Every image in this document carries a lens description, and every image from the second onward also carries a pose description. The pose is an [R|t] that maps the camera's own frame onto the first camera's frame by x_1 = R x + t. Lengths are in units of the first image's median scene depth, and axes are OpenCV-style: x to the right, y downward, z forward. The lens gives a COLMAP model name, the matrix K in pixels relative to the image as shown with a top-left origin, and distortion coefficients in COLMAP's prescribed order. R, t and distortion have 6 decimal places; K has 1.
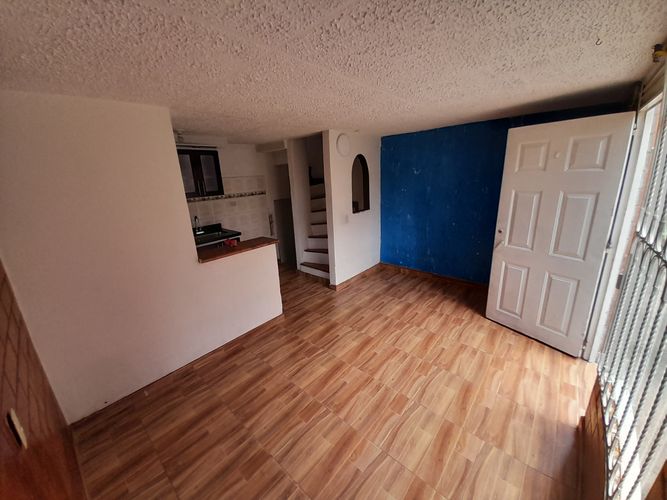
lens RADIAL K [[259.5, 0, 329.2], [0, 259.5, 245.1], [0, 0, 1]] dist [0.015356, -0.012650]
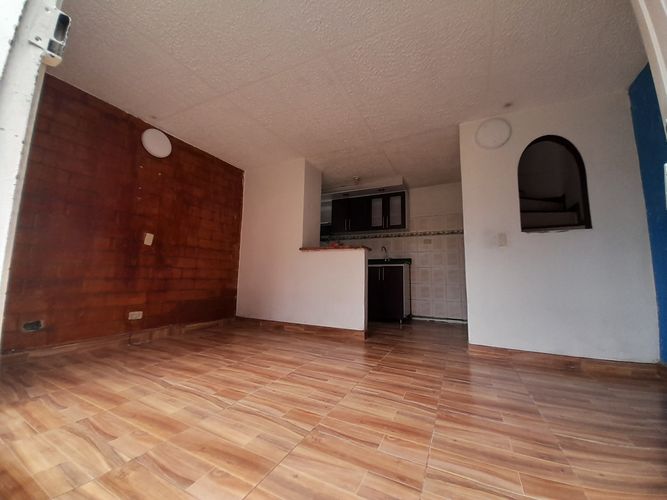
lens RADIAL K [[259.5, 0, 332.2], [0, 259.5, 246.8], [0, 0, 1]] dist [0.015356, -0.012650]
pose [[0.265274, -0.059882, -0.962312, 0.937589], [-0.287843, 0.947637, -0.138316, 0.199496], [0.920205, 0.313686, 0.234146, 0.831472]]
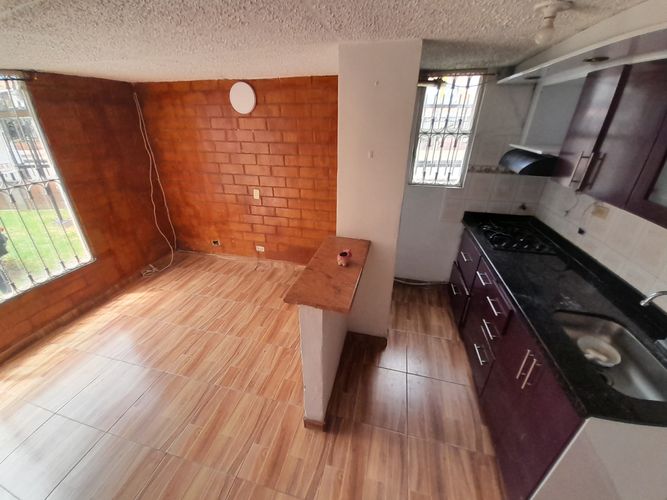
lens RADIAL K [[259.5, 0, 327.7], [0, 259.5, 248.6], [0, 0, 1]] dist [0.015356, -0.012650]
pose [[-0.885653, 0.243162, -0.395590, -0.126739], [-0.085094, 0.752508, 0.653063, -0.492294], [0.456485, 0.612049, -0.645769, 1.608001]]
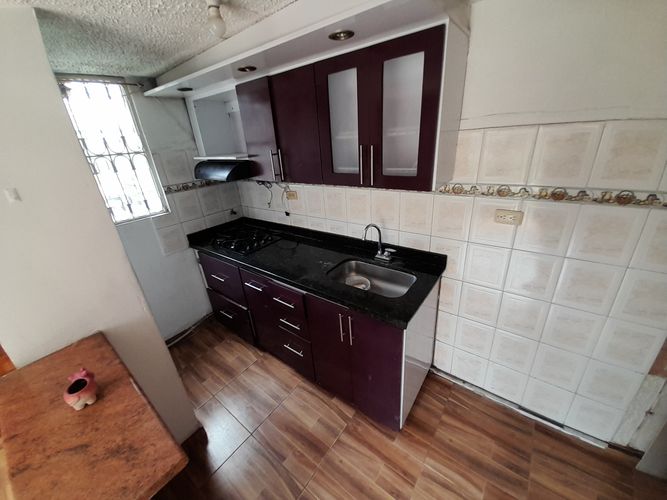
lens RADIAL K [[259.5, 0, 329.8], [0, 259.5, 246.8], [0, 0, 1]] dist [0.015356, -0.012650]
pose [[0.077741, 0.430702, -0.899140, -0.178906], [-0.197123, 0.890705, 0.409618, -0.402916], [0.977292, 0.145397, 0.154145, 1.432956]]
